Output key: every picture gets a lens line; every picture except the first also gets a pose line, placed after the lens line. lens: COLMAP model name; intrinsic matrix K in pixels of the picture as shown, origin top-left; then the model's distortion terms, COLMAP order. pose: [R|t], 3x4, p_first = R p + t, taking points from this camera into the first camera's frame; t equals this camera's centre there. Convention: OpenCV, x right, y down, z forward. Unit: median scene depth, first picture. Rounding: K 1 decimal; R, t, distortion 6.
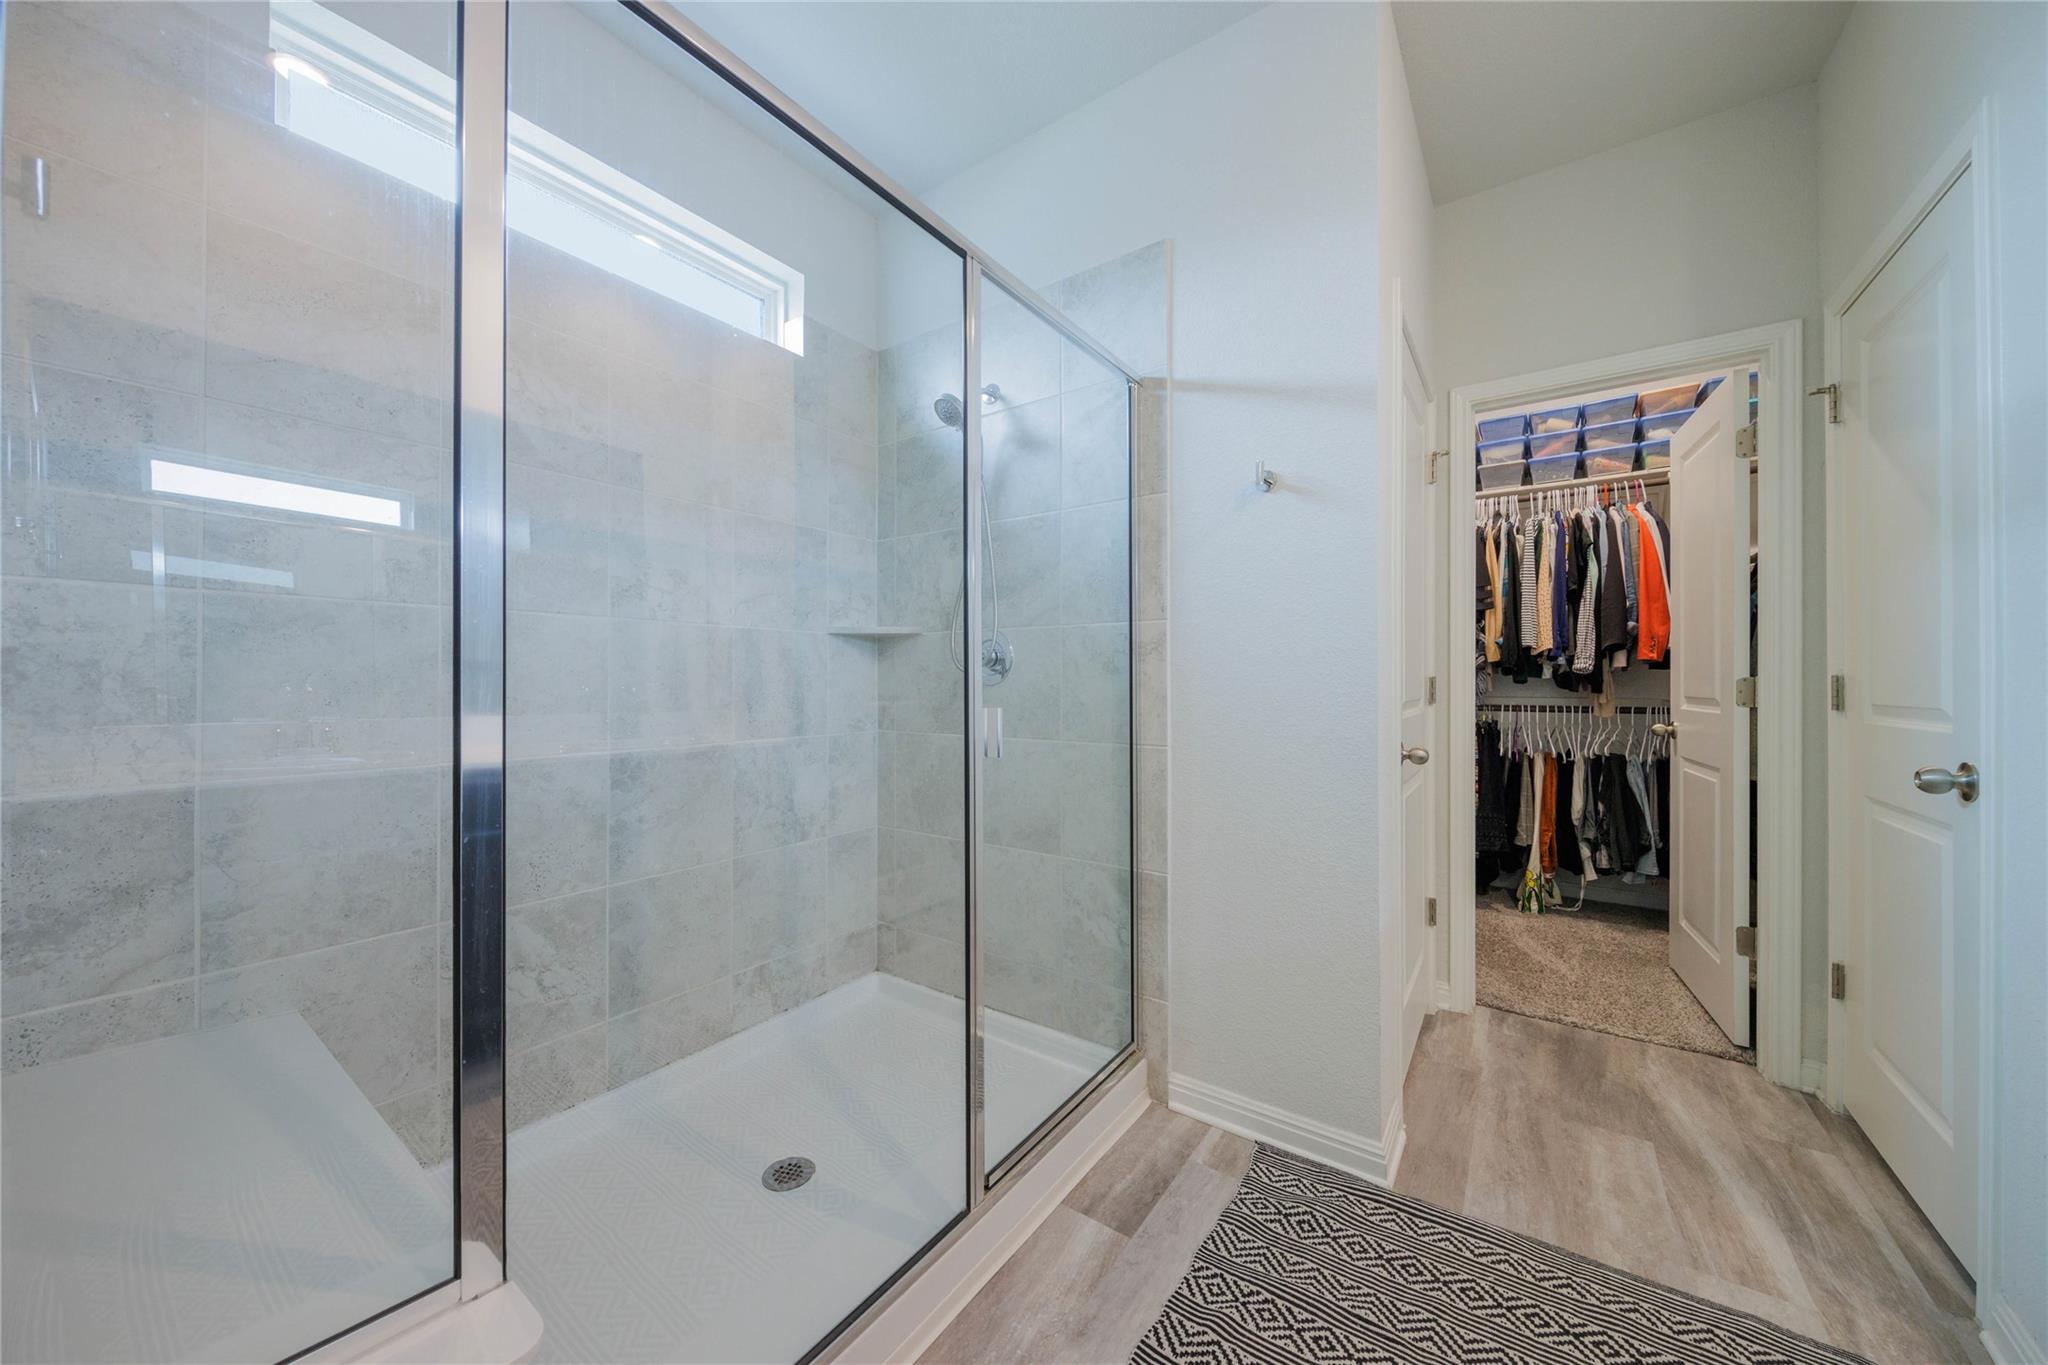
lens RADIAL K [[708.6, 0, 1018.7], [0, 708.6, 670.8], [0, 0, 1]] dist [0.004096, -0.002779]
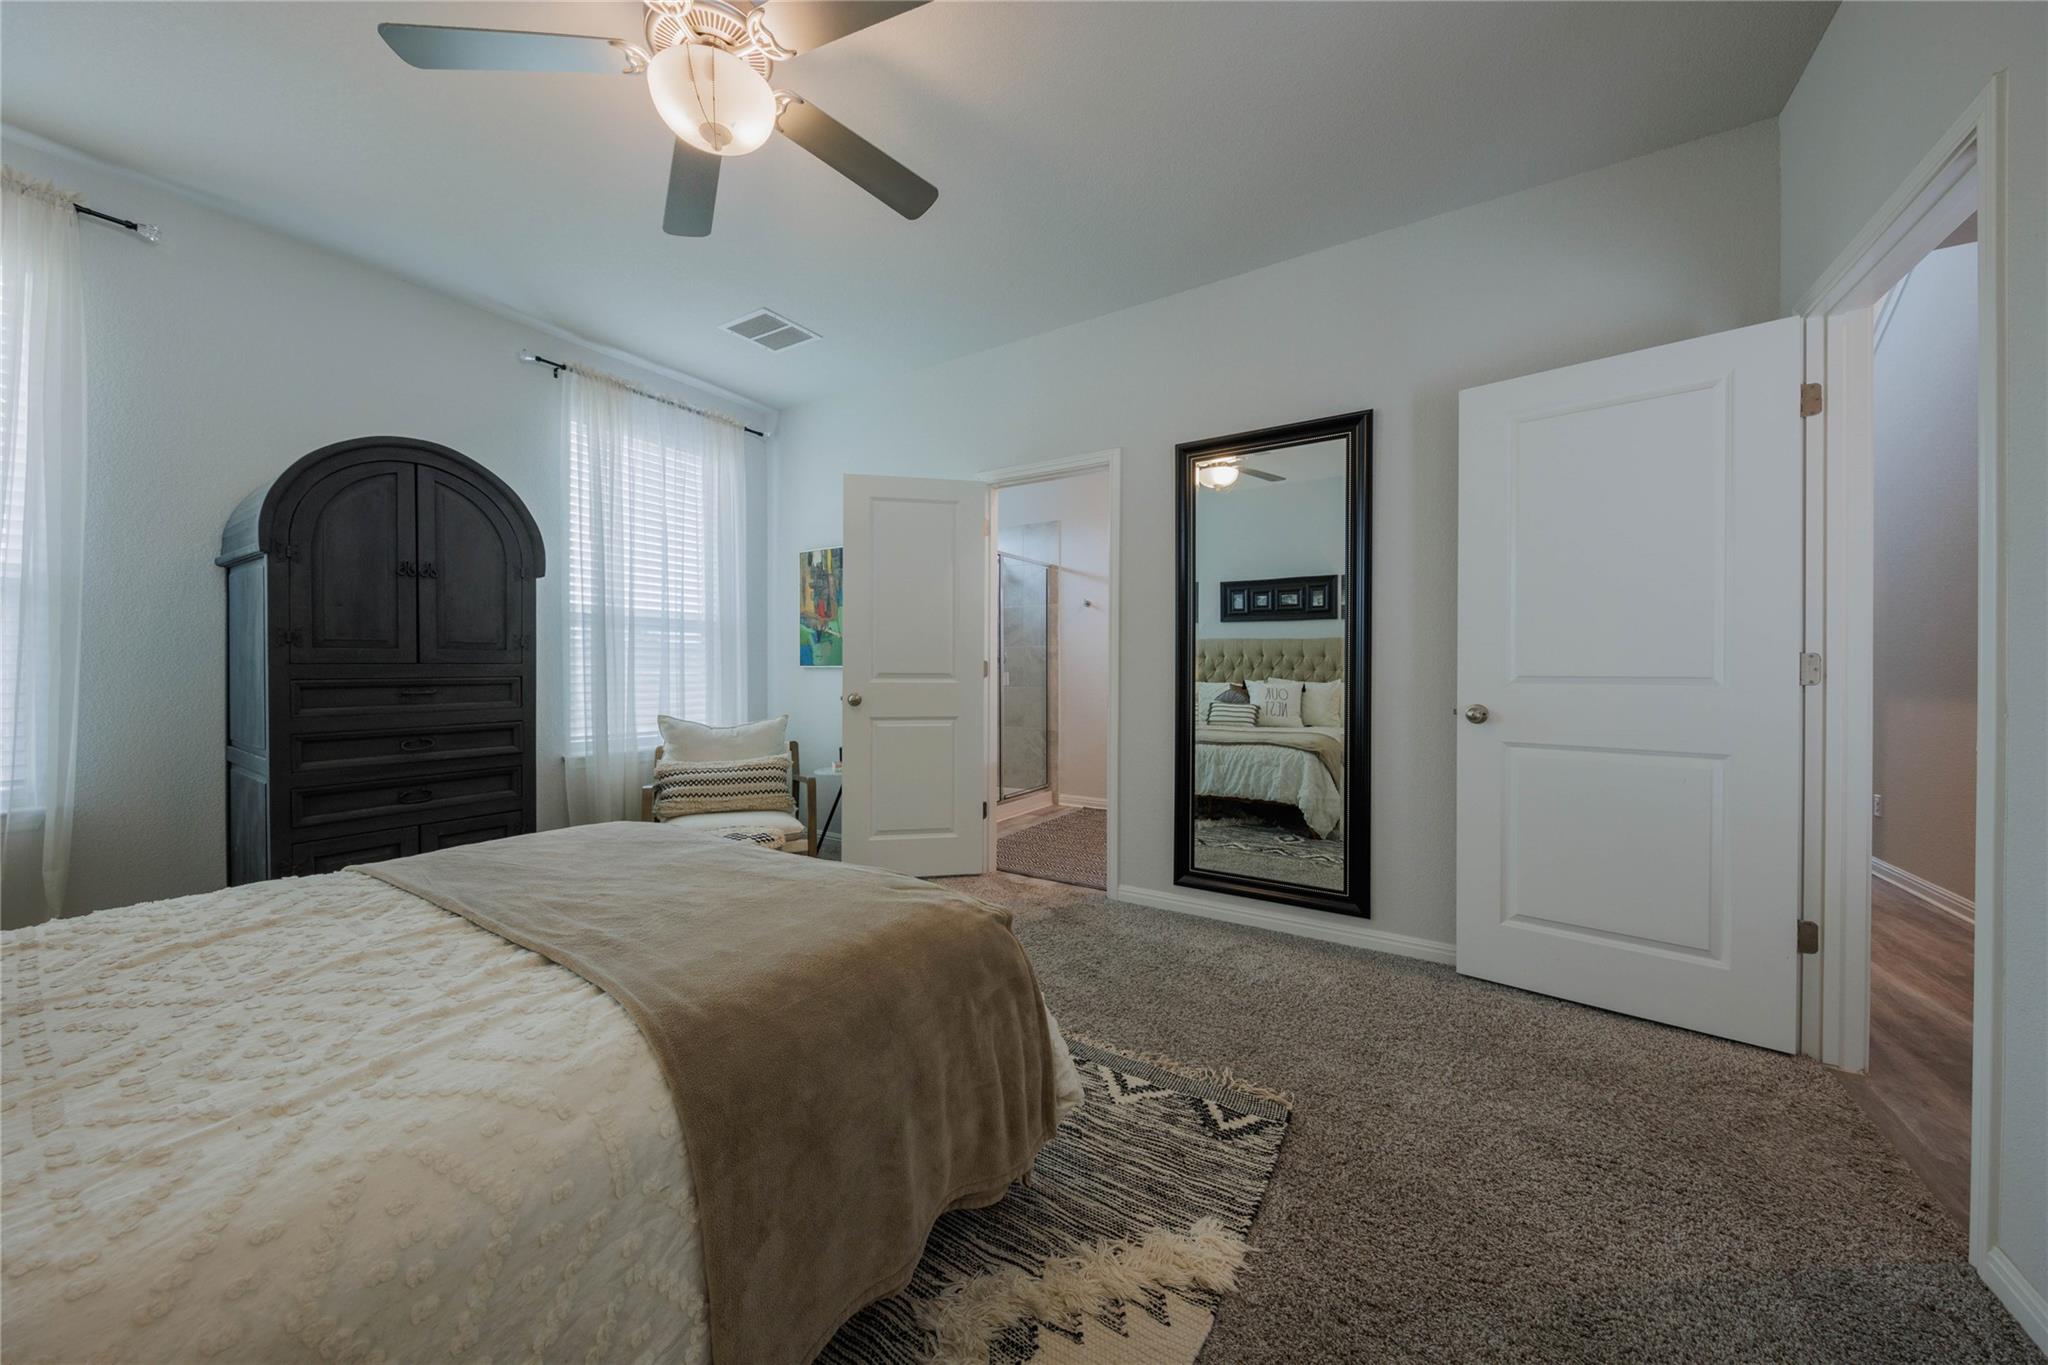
lens RADIAL K [[708.6, 0, 1018.7], [0, 708.6, 670.8], [0, 0, 1]] dist [0.004096, -0.002779]
pose [[0.998269, 0.003312, 0.058716, -0.126966], [-0.004135, 0.999895, 0.013889, -0.004548], [-0.058664, -0.014107, 0.998178, -1.840776]]
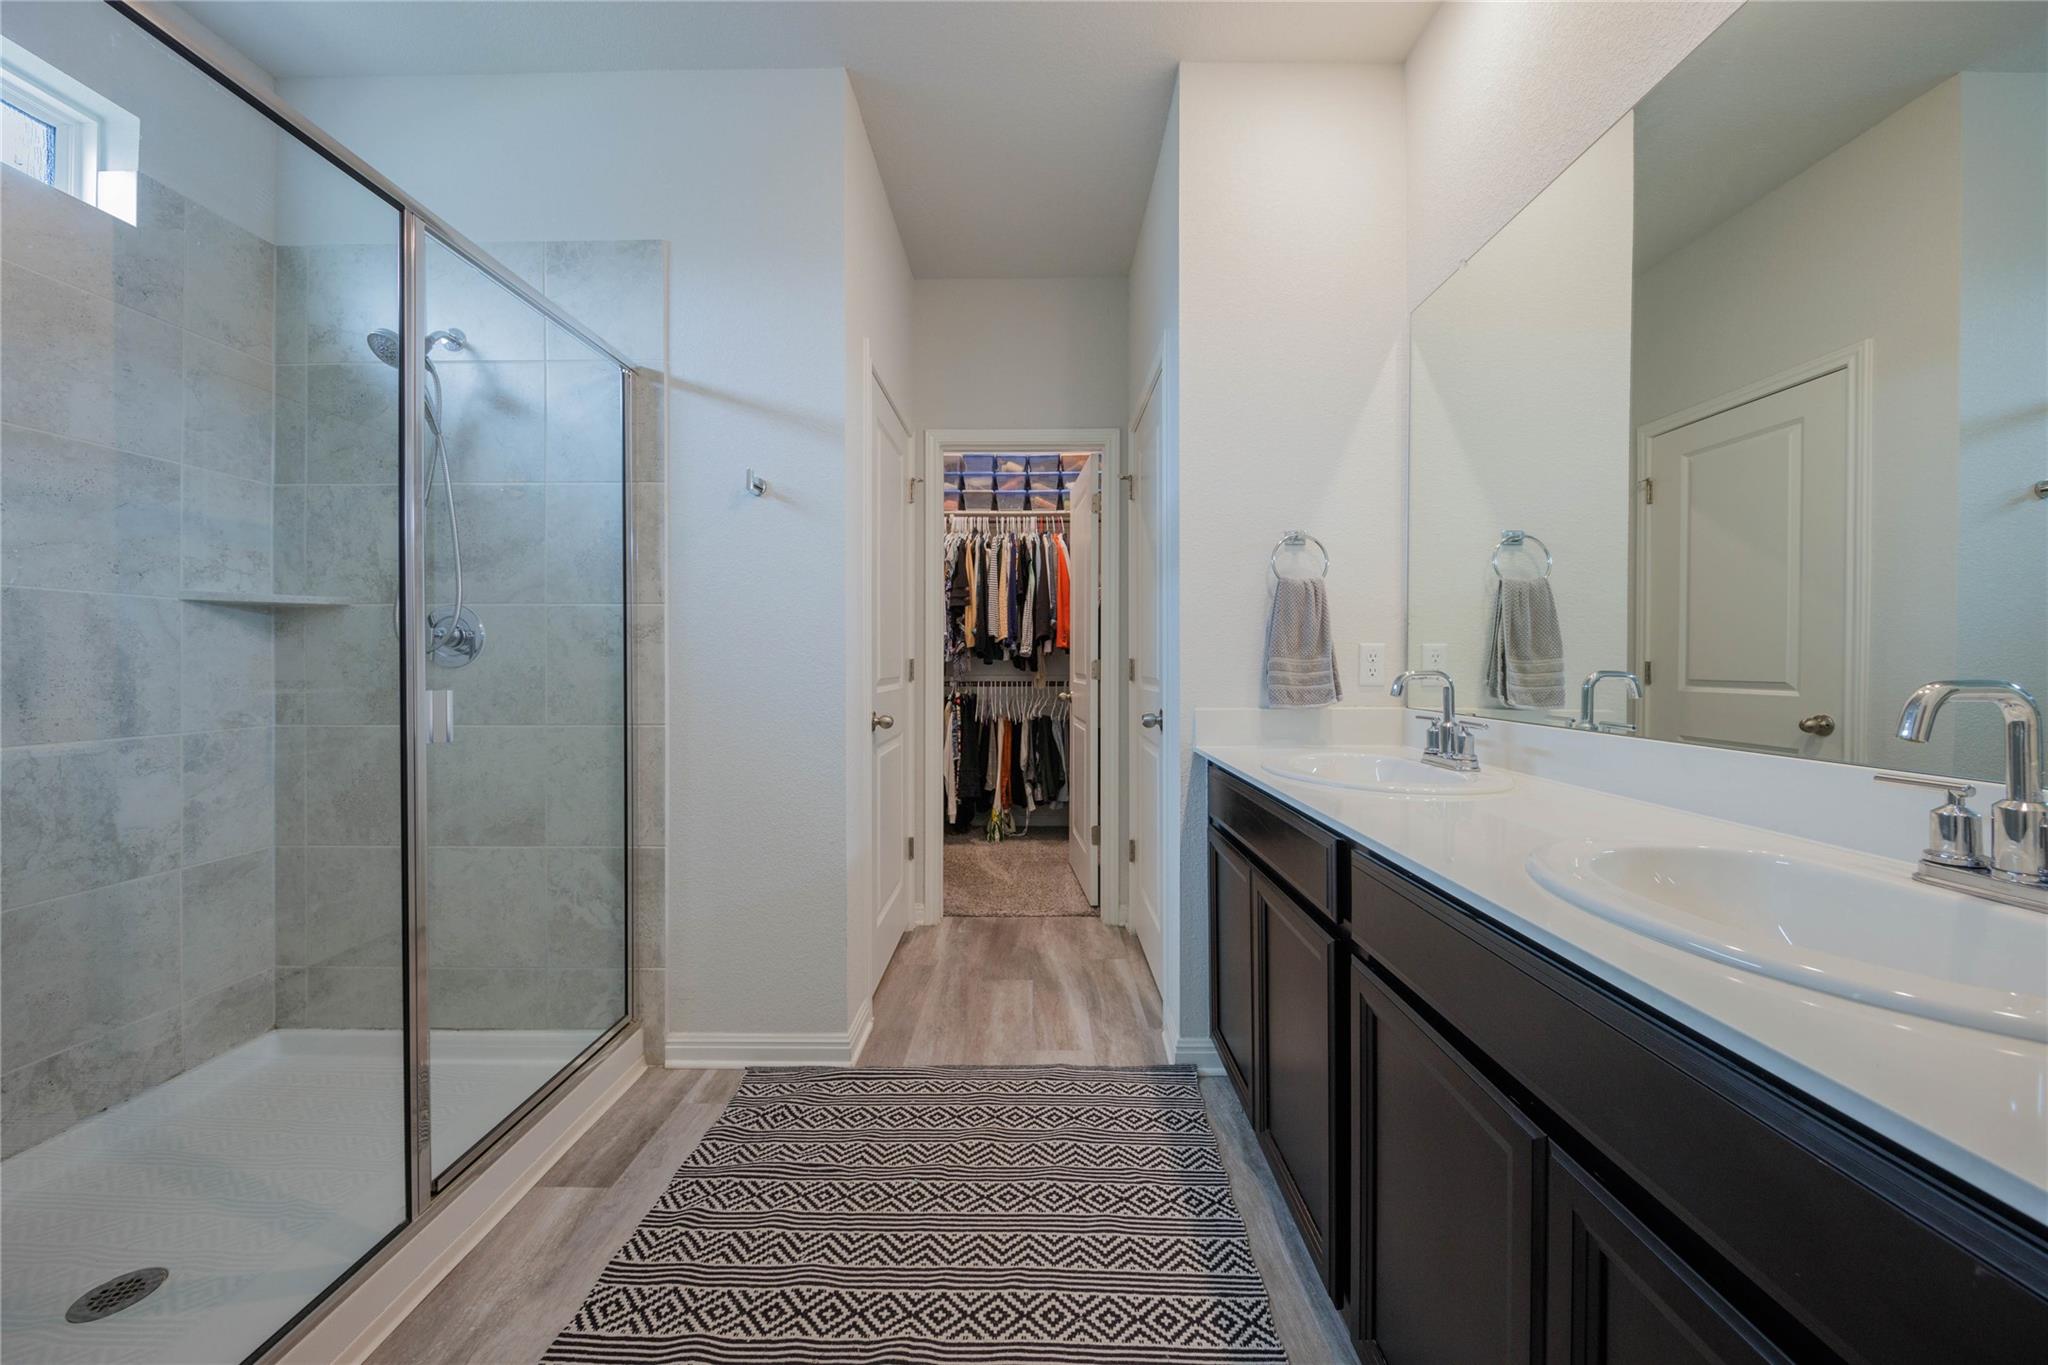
lens RADIAL K [[709.4, 0, 1025.3], [0, 709.4, 660.5], [0, 0, 1]] dist [0.000391, -0.003370]
pose [[0.817731, 0.001444, 0.575598, 0.038182], [-0.007902, 0.999931, 0.008717, -0.001759], [-0.575546, -0.011677, 0.817686, -0.148617]]
